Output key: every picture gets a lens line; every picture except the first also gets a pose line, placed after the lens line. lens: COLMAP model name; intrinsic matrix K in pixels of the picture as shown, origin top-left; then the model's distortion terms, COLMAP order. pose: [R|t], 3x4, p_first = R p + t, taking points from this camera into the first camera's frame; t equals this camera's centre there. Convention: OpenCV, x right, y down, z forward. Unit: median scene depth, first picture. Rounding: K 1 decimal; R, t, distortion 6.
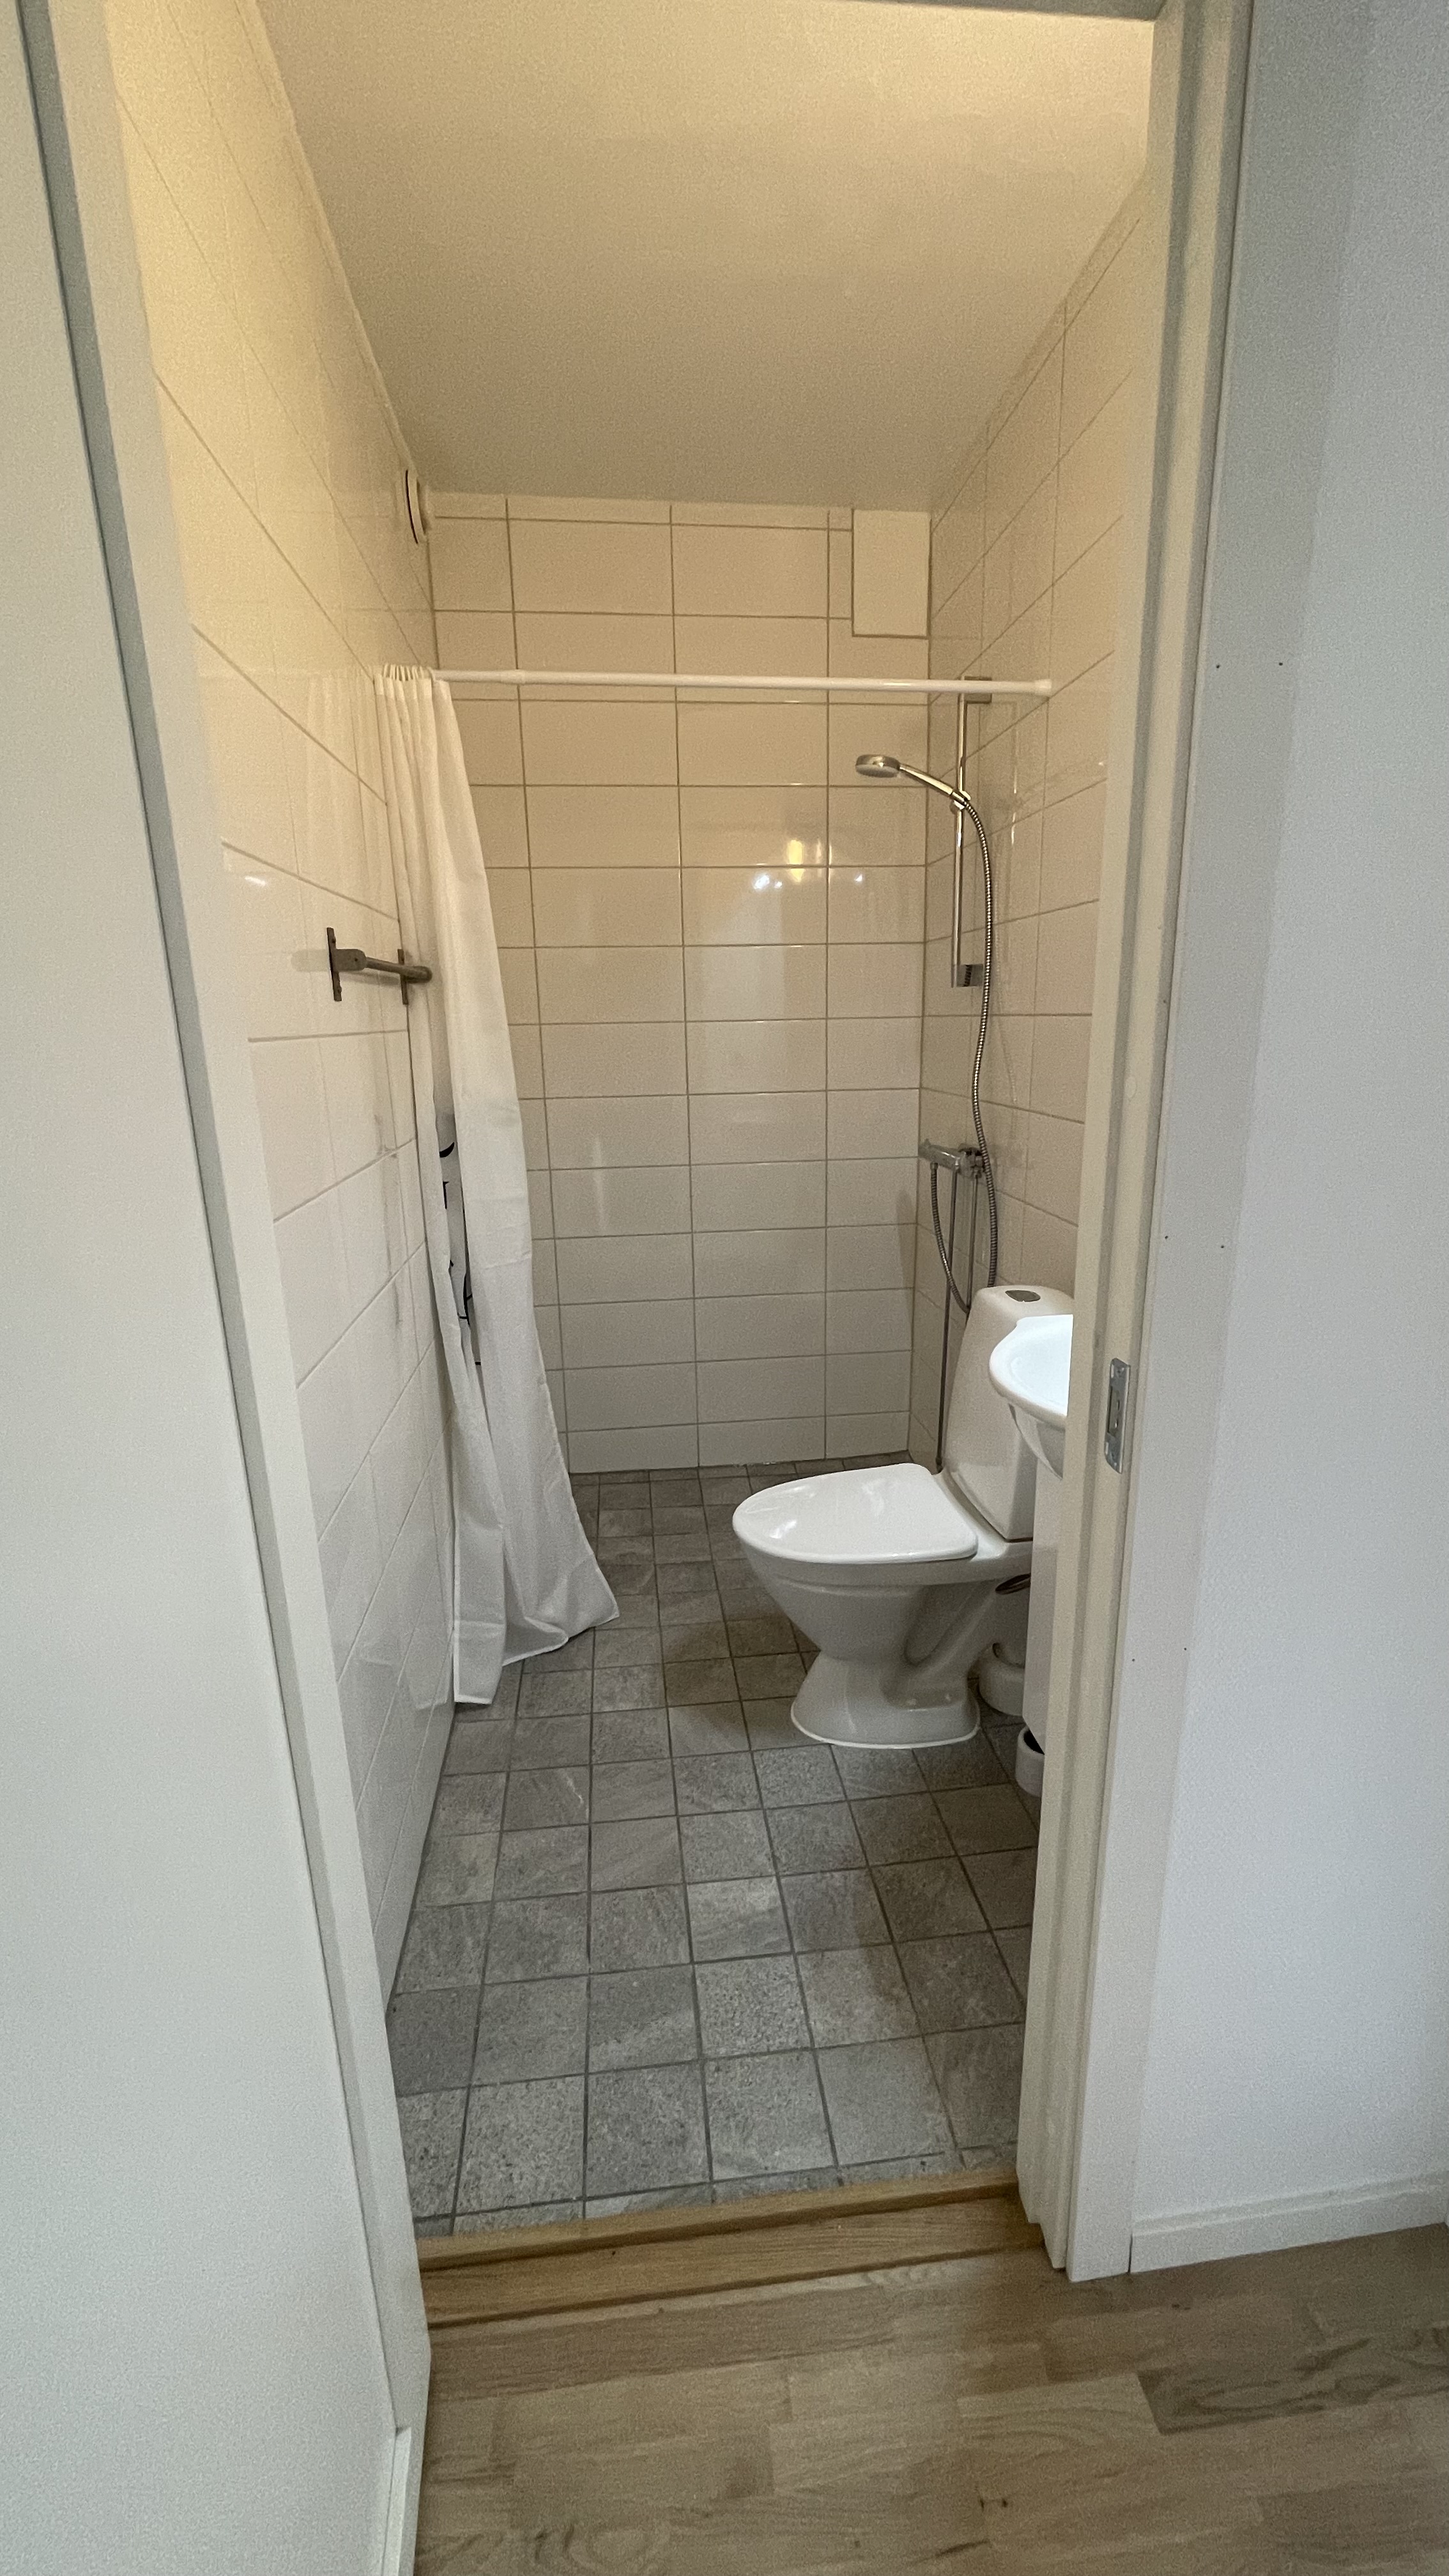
lens RADIAL K [[1025.7, 0, 724.5], [0, 1025.7, 1288.0], [0, 0, 1]] dist [0.022974, 0.000052]
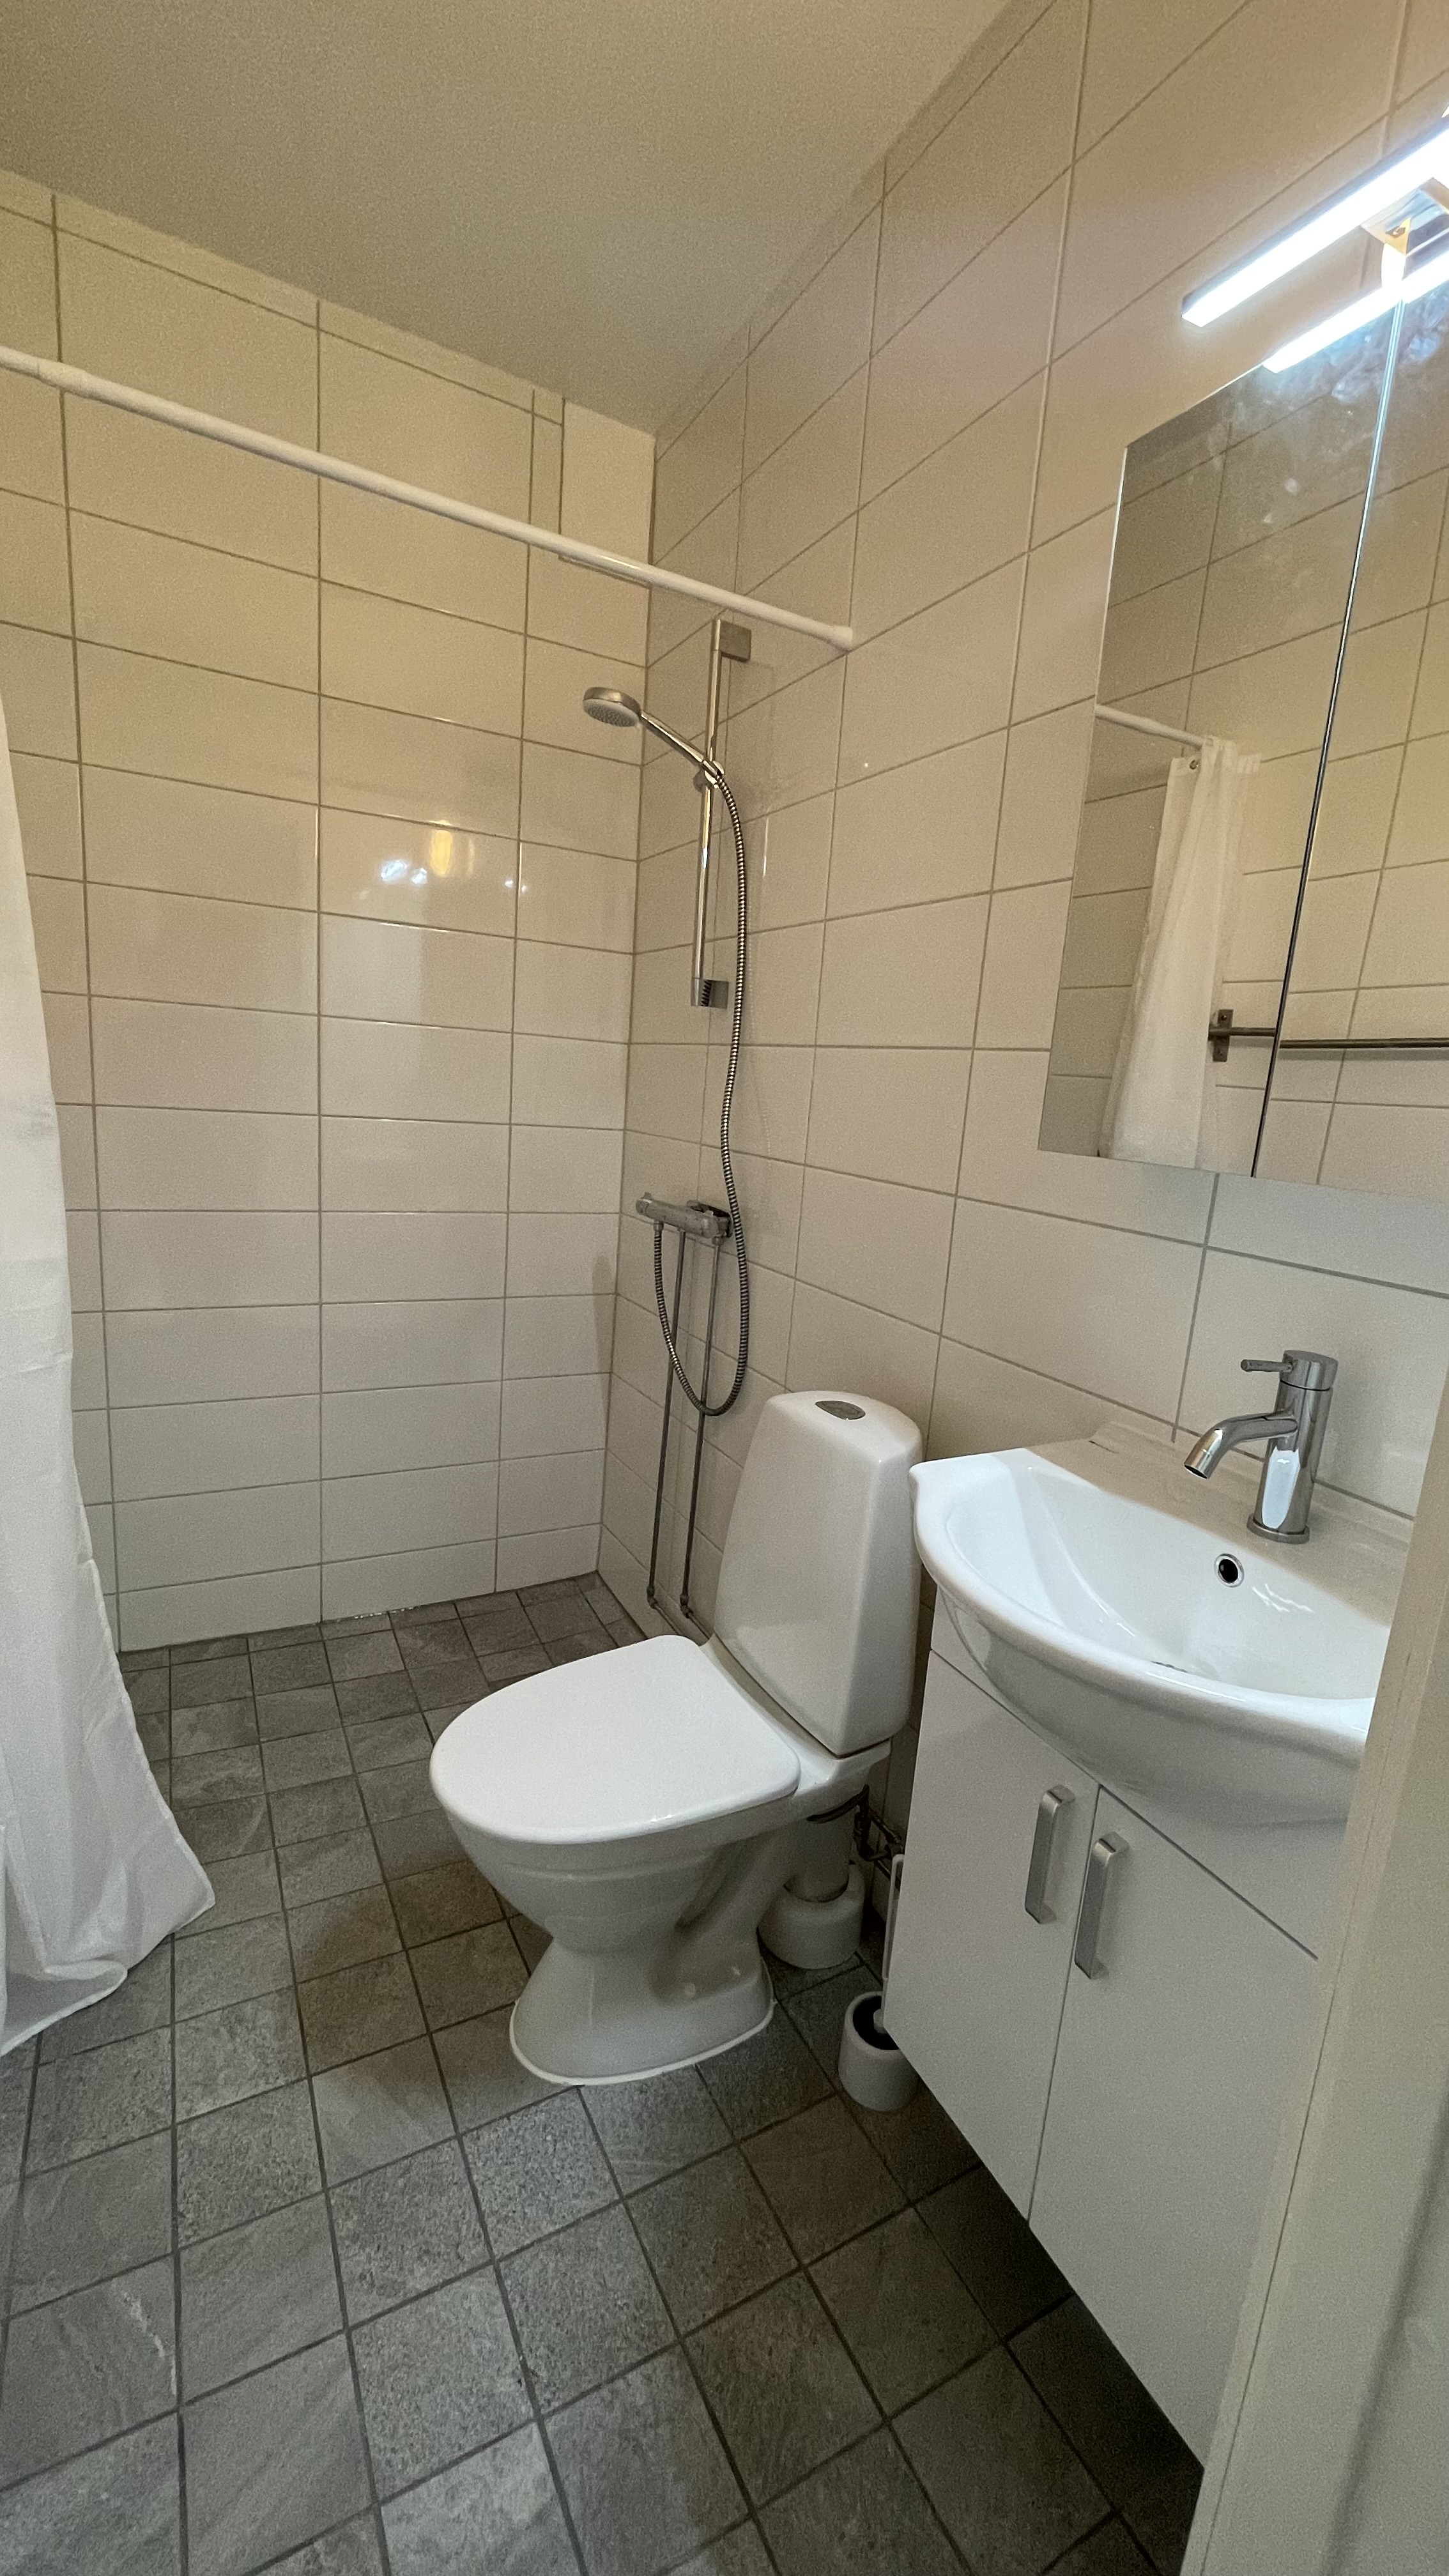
lens RADIAL K [[1041.6, 0, 724.5], [0, 1041.6, 1288.0], [0, 0, 1]] dist [0.001183, 0.000367]
pose [[0.925996, 0.010912, 0.377377, -0.061195], [0.007371, 0.998869, -0.046970, -0.037859], [-0.377462, 0.046276, 0.924868, 0.273026]]
